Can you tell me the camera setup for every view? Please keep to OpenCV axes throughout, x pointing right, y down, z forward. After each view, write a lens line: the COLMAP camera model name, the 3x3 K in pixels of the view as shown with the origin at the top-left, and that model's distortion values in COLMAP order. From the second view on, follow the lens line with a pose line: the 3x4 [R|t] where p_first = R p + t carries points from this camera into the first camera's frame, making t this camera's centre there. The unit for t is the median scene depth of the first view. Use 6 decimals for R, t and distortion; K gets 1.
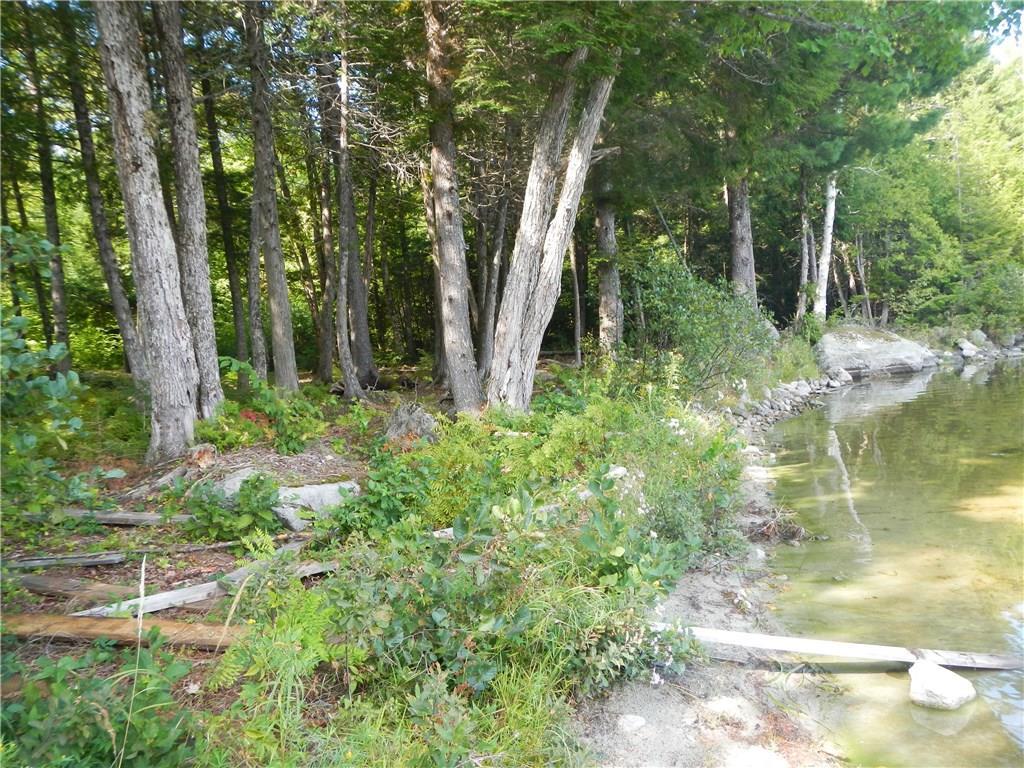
lens RADIAL K [[845.2, 0, 514.5], [0, 845.2, 380.3], [0, 0, 1]] dist [-0.009719, -0.004038]
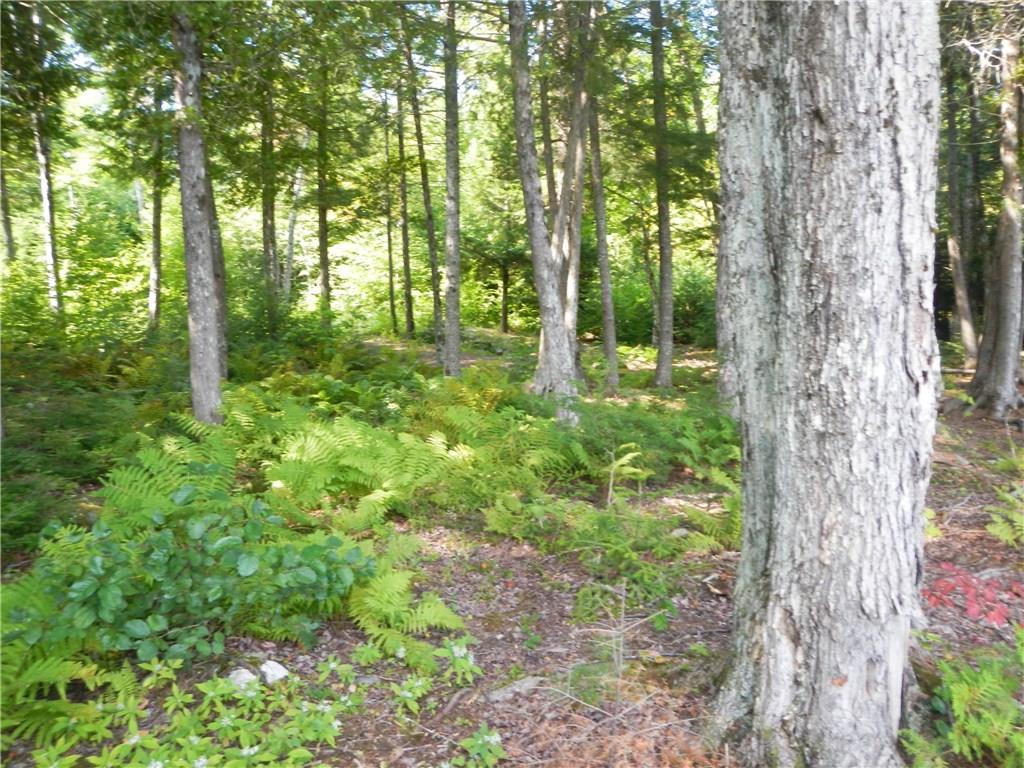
lens RADIAL K [[846.2, 0, 515.0], [0, 846.2, 374.0], [0, 0, 1]] dist [0.002851, -0.003806]
pose [[0.918105, 0.101383, -0.383151, -0.324637], [-0.088898, 0.994775, 0.050204, -0.041590], [0.386239, -0.012031, 0.922320, 0.545286]]
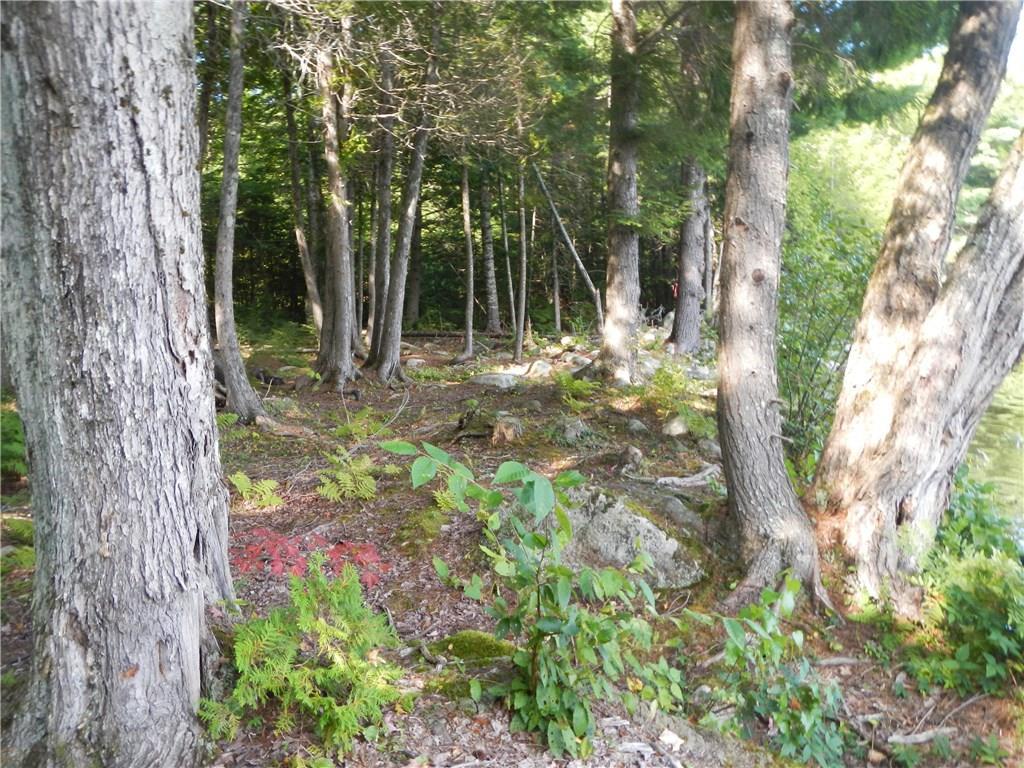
lens RADIAL K [[848.0, 0, 511.9], [0, 848.0, 372.2], [0, 0, 1]] dist [0.003728, -0.002111]
pose [[0.953237, 0.029173, 0.300812, -0.297324], [-0.036150, 0.999190, 0.017652, -0.042199], [-0.300053, -0.027701, 0.953520, 0.546892]]
